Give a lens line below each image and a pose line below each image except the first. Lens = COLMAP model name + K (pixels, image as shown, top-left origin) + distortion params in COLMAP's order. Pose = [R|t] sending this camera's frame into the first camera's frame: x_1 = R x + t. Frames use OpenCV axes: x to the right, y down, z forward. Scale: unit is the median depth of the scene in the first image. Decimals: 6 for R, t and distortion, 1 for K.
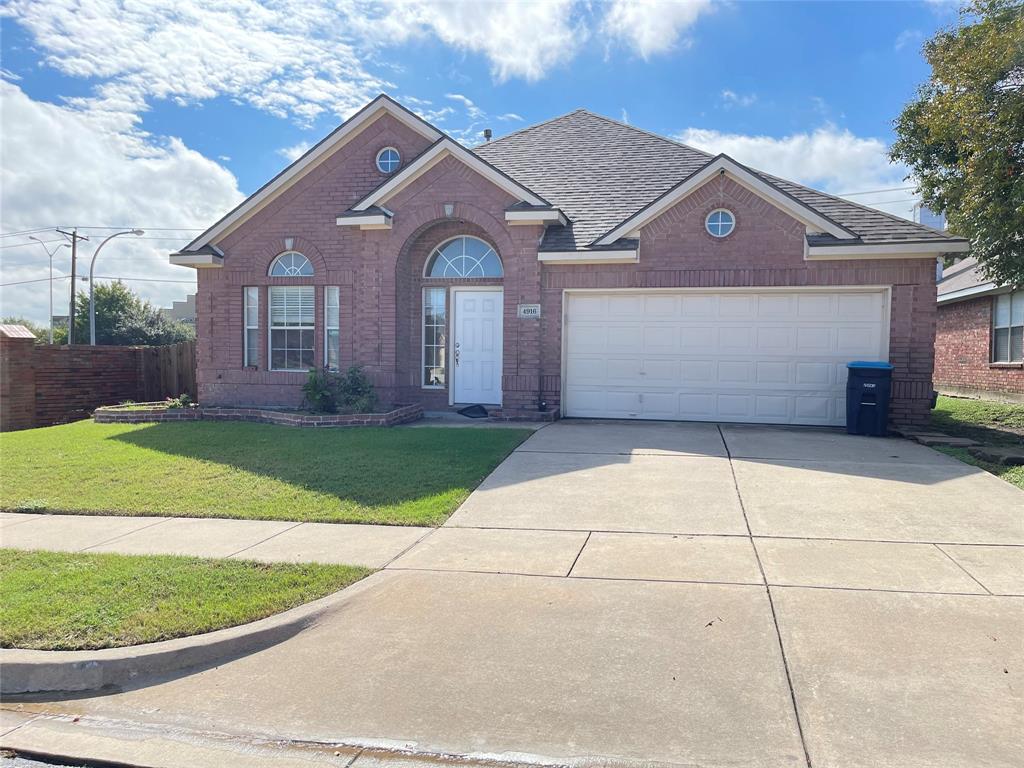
lens RADIAL K [[773.7, 0, 513.8], [0, 773.7, 384.7], [0, 0, 1]] dist [0.032965, -0.002971]
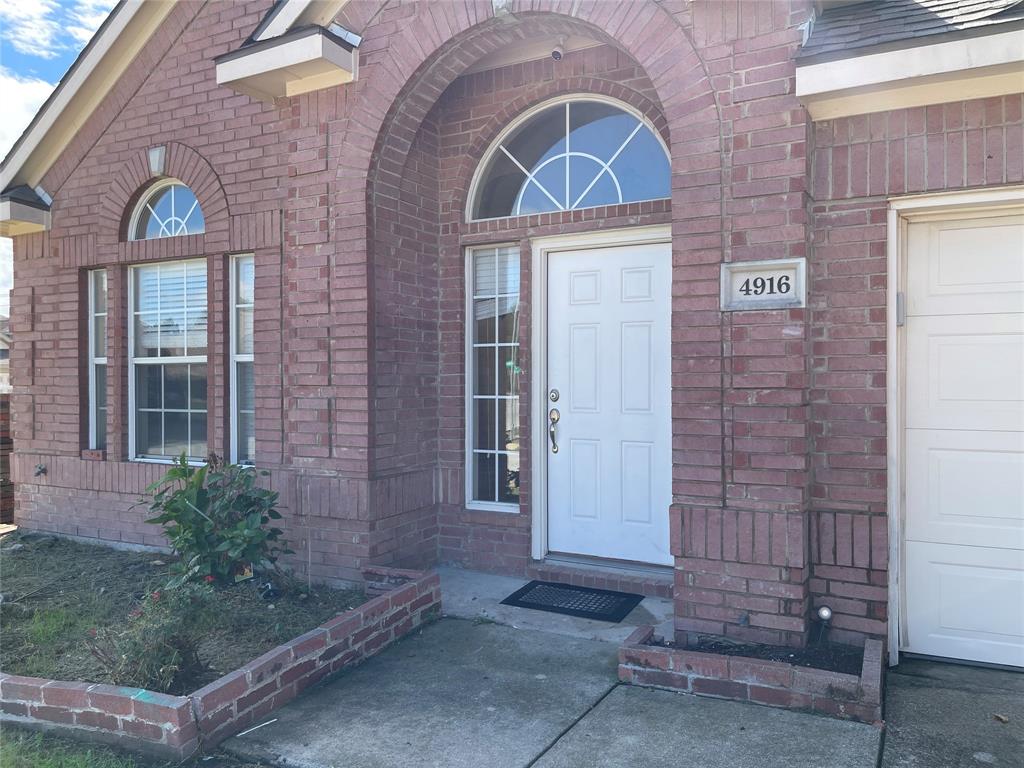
lens RADIAL K [[773.7, 0, 510.9], [0, 773.7, 384.7], [0, 0, 1]] dist [0.032965, -0.002971]
pose [[0.966118, -0.014777, -0.257677, 0.002910], [0.007940, 0.999589, -0.027551, -0.048852], [0.257979, 0.024572, 0.965838, 0.668636]]
